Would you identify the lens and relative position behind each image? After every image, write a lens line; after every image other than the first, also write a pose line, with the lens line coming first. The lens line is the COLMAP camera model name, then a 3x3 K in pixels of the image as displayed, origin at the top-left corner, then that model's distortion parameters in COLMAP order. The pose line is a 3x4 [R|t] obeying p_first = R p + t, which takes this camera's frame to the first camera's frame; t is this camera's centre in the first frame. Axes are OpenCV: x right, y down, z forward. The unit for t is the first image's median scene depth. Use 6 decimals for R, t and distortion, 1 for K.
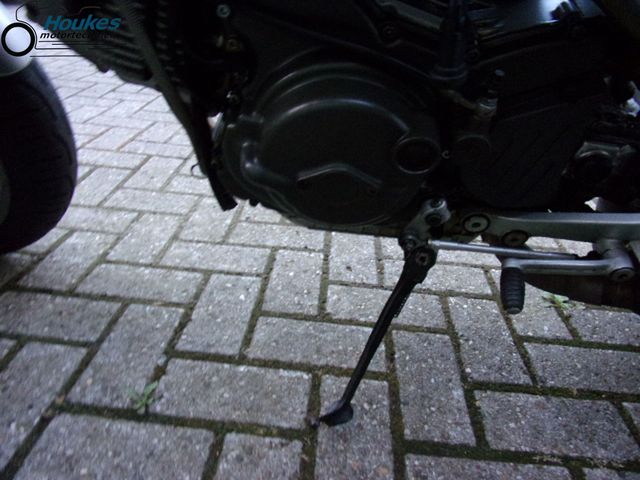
lens RADIAL K [[448.7, 0, 322.1], [0, 448.7, 240.5], [0, 0, 1]] dist [-0.068834, 0.036428]
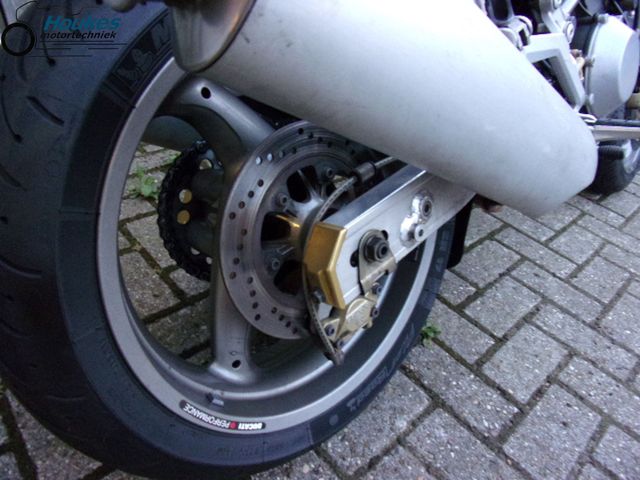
lens RADIAL K [[448.7, 0, 322.1], [0, 448.7, 240.5], [0, 0, 1]] dist [-0.068834, 0.036428]
pose [[-0.675294, 0.290374, -0.677983, 1.465936], [-0.518746, 0.466453, 0.716466, -0.640793], [0.524291, 0.835526, -0.164362, 0.927408]]
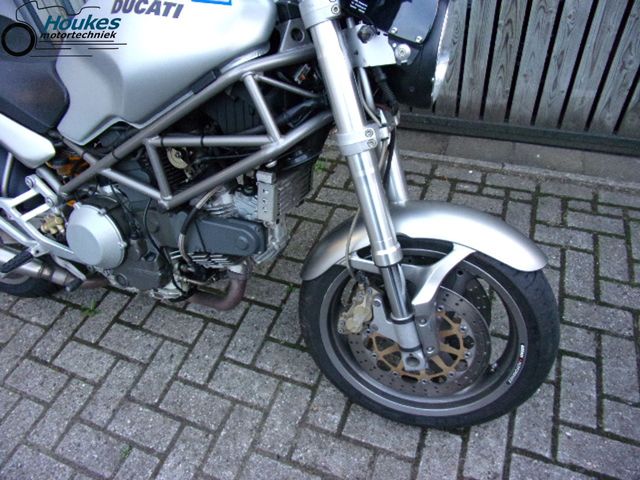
lens RADIAL K [[448.7, 0, 322.1], [0, 448.7, 240.5], [0, 0, 1]] dist [-0.068834, 0.036428]
pose [[-0.953954, -0.208388, 0.215746, -0.831952], [0.170120, 0.216517, 0.961343, -1.714607], [-0.247045, 0.953779, -0.171097, 0.847327]]
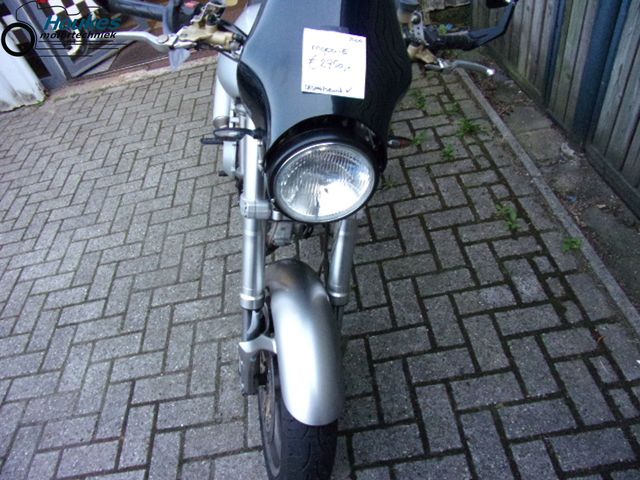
lens RADIAL K [[448.7, 0, 322.1], [0, 448.7, 240.5], [0, 0, 1]] dist [-0.068834, 0.036428]
pose [[-0.170267, -0.743164, 0.647083, -1.558929], [0.653625, 0.406240, 0.638548, -1.360018], [-0.737417, 0.531673, 0.416581, -0.213221]]
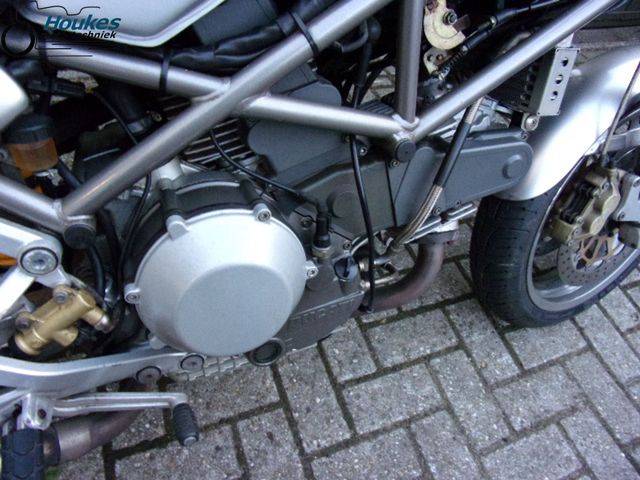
lens RADIAL K [[448.7, 0, 322.1], [0, 448.7, 240.5], [0, 0, 1]] dist [-0.068834, 0.036428]
pose [[-0.883603, 0.190552, -0.427709, 0.332436], [-0.402907, 0.155970, 0.901853, -1.035404], [0.238560, 0.969208, -0.061041, 0.778114]]
